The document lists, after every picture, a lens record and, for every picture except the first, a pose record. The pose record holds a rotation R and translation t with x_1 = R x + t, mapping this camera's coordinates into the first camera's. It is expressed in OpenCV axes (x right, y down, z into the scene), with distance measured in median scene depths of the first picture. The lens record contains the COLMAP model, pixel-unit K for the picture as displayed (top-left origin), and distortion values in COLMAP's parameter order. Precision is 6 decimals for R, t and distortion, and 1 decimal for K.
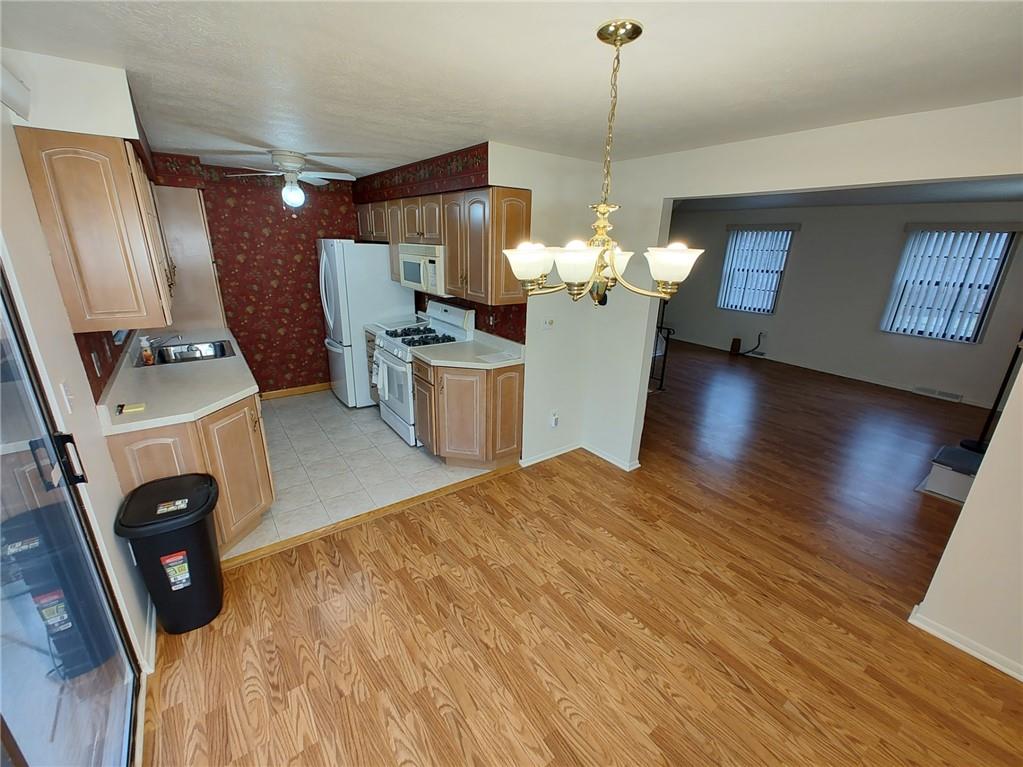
lens RADIAL K [[421.5, 0, 510.9], [0, 421.5, 387.4], [0, 0, 1]] dist [0.004618, -0.000380]
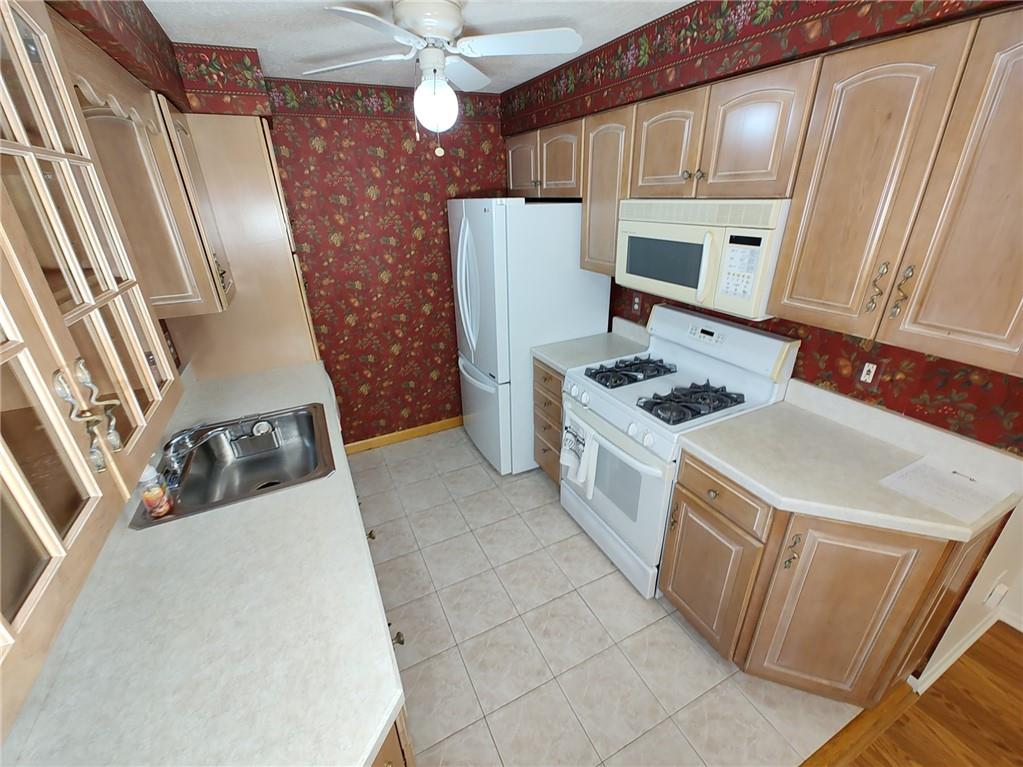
lens RADIAL K [[421.5, 0, 509.1], [0, 421.5, 382.0], [0, 0, 1]] dist [0.004618, -0.000380]
pose [[0.983015, 0.020186, -0.182412, -0.409883], [-0.003743, 0.995931, 0.090040, -0.232174], [0.183488, -0.087828, 0.979091, 0.634877]]
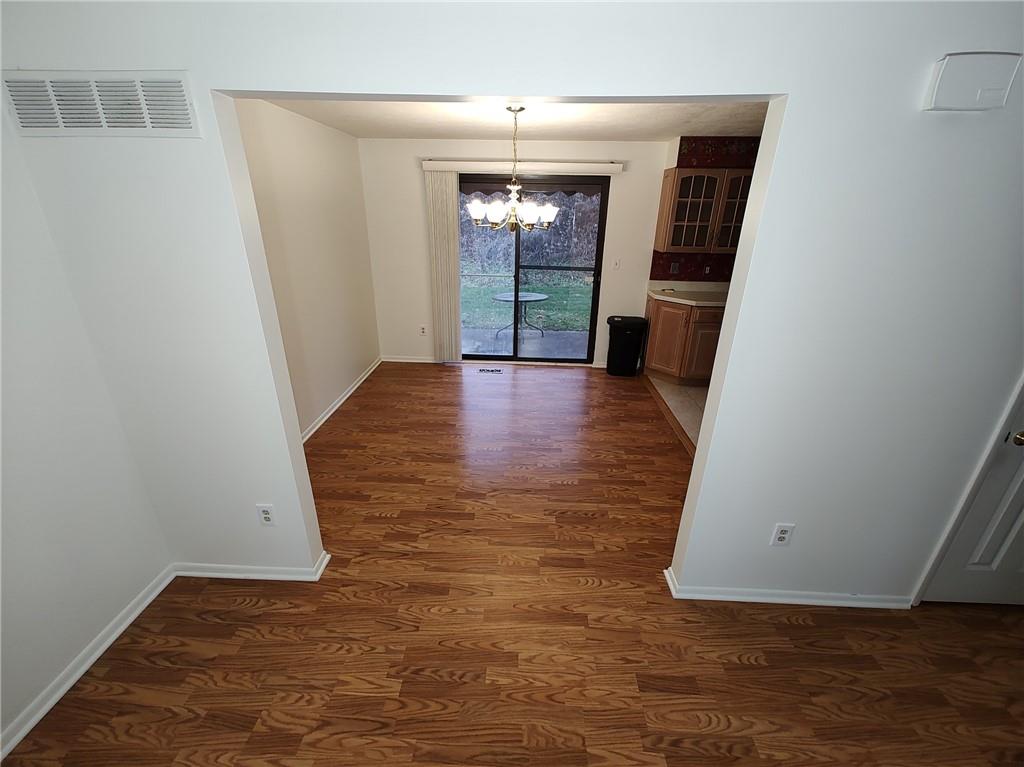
lens RADIAL K [[422.0, 0, 515.7], [0, 422.0, 382.1], [0, 0, 1]] dist [0.004618, -0.000380]
pose [[-0.614623, 0.265876, -0.742663, 0.989723], [-0.285786, 0.802470, 0.523802, -0.362103], [0.735231, 0.534184, -0.417233, 1.161438]]
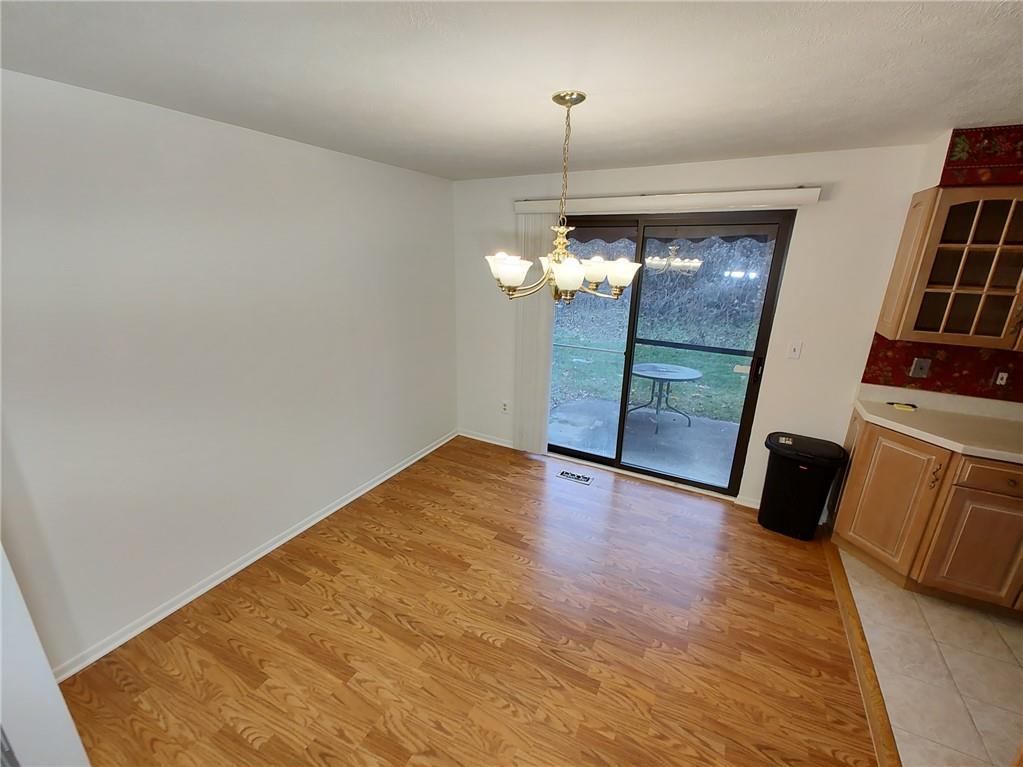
lens RADIAL K [[421.5, 0, 512.2], [0, 421.5, 388.3], [0, 0, 1]] dist [0.004618, -0.000380]
pose [[-0.897914, 0.093520, -0.430122, 0.451399], [-0.179942, 0.813800, 0.552585, -0.339345], [0.401711, 0.573571, -0.713894, 1.013902]]
